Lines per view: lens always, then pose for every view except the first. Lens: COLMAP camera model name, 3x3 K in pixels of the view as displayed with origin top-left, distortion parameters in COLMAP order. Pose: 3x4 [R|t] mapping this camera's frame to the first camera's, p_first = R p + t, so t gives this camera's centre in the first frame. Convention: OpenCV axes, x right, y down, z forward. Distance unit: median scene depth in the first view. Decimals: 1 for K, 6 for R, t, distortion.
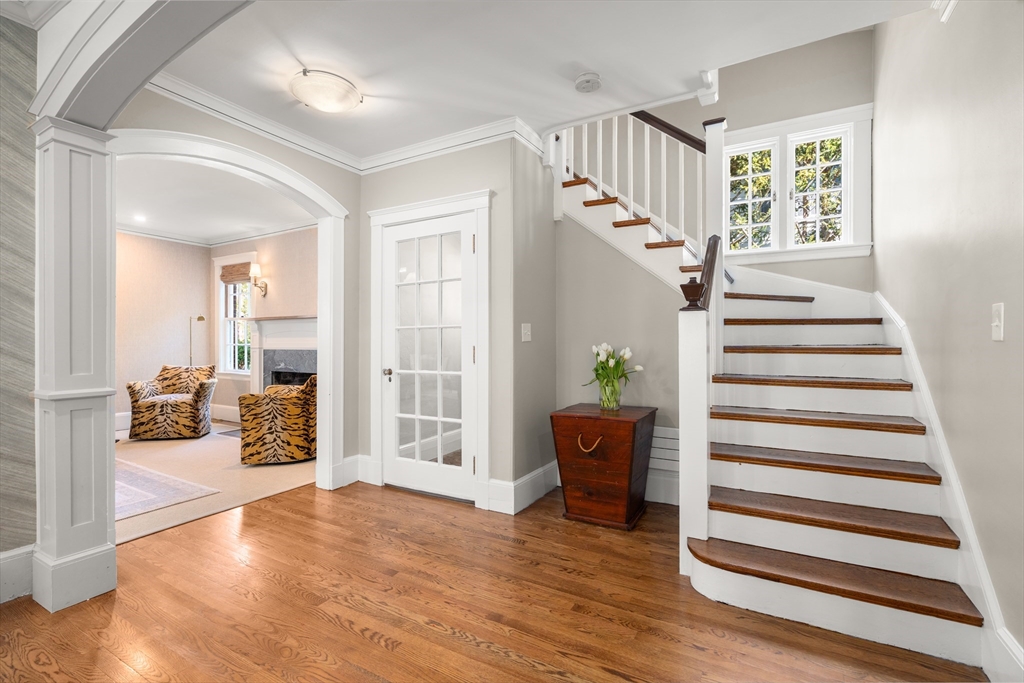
lens RADIAL K [[465.2, 0, 509.6], [0, 465.2, 341.2], [0, 0, 1]] dist [-0.003985, 0.000584]
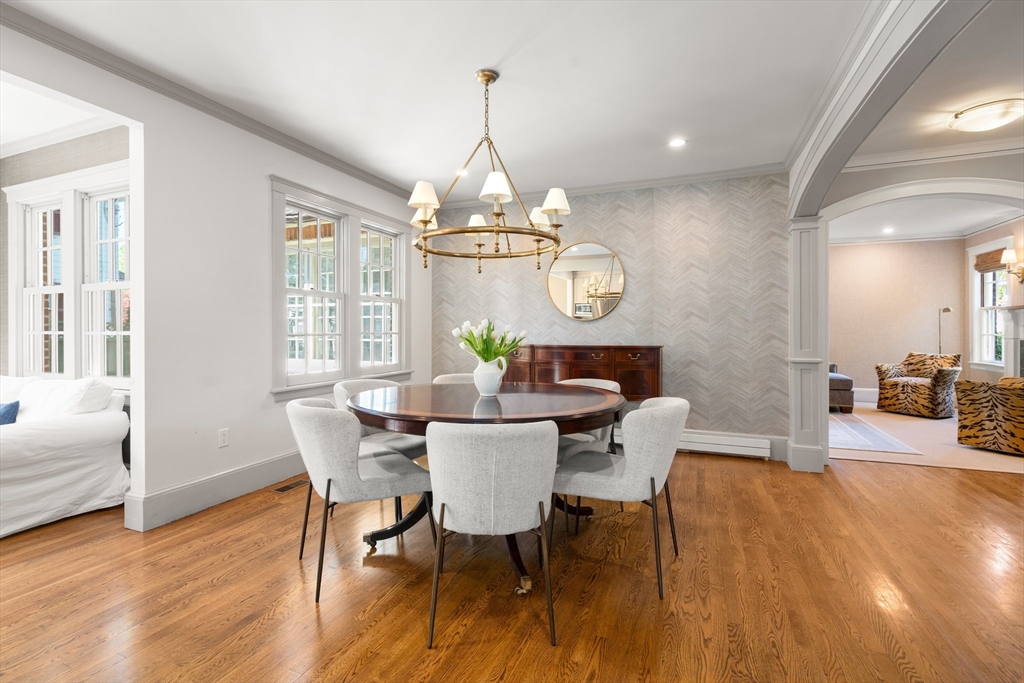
lens RADIAL K [[465.2, 0, 501.5], [0, 465.2, 331.6], [0, 0, 1]] dist [-0.003985, 0.000584]
pose [[0.128714, 0.002903, -0.991678, 0.375160], [0.002012, 0.999993, 0.003188, -0.006736], [0.991680, -0.002406, 0.128707, -0.219987]]
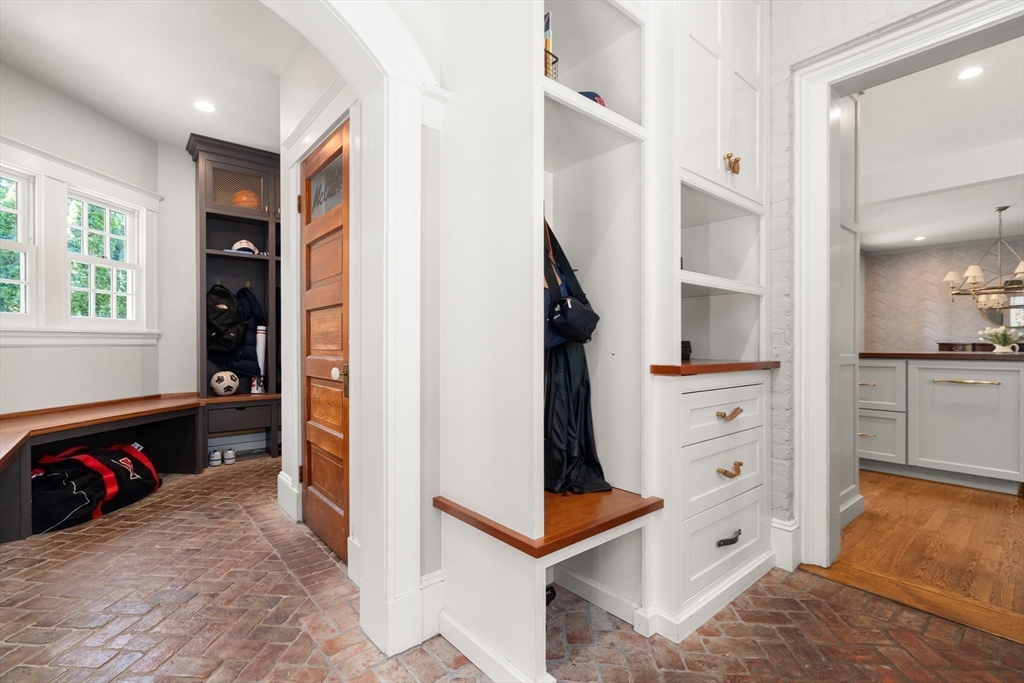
lens RADIAL K [[465.2, 0, 511.5], [0, 465.2, 342.8], [0, 0, 1]] dist [-0.003985, 0.000584]
pose [[-0.331517, 0.000442, -0.943449, 1.462549], [0.004420, 0.999990, -0.001085, 0.020783], [0.943439, -0.004530, -0.331515, -1.043610]]
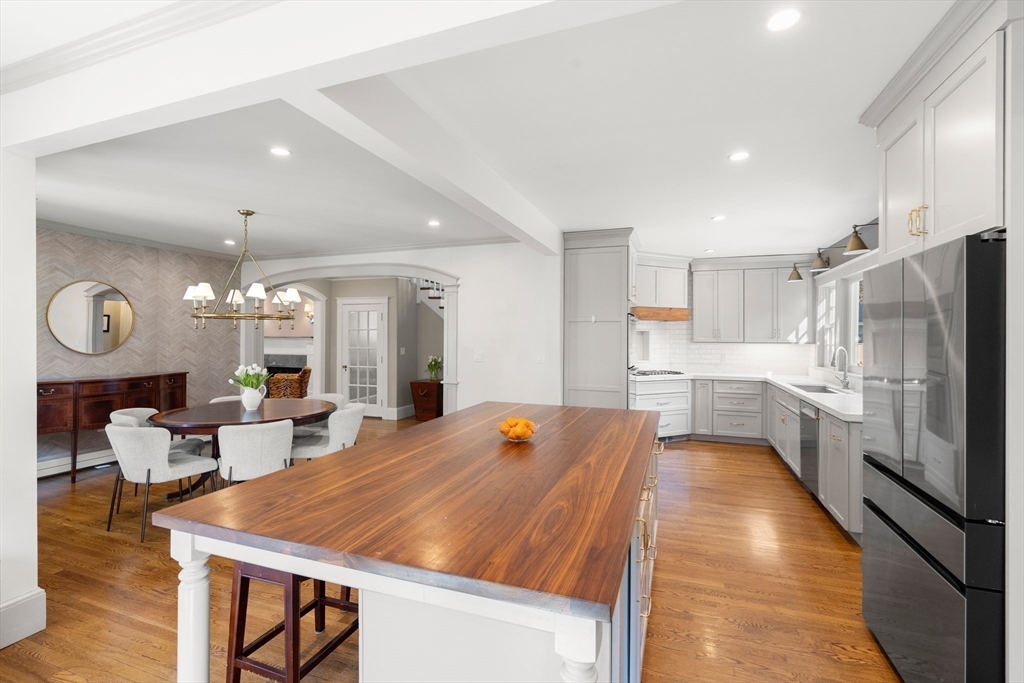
lens RADIAL K [[465.2, 0, 506.3], [0, 465.2, 334.5], [0, 0, 1]] dist [-0.003985, 0.000584]
pose [[0.985539, 0.006535, 0.169322, 0.128321], [-0.006555, 0.999978, -0.000440, -0.089462], [-0.169321, -0.000677, 0.985561, -1.279969]]
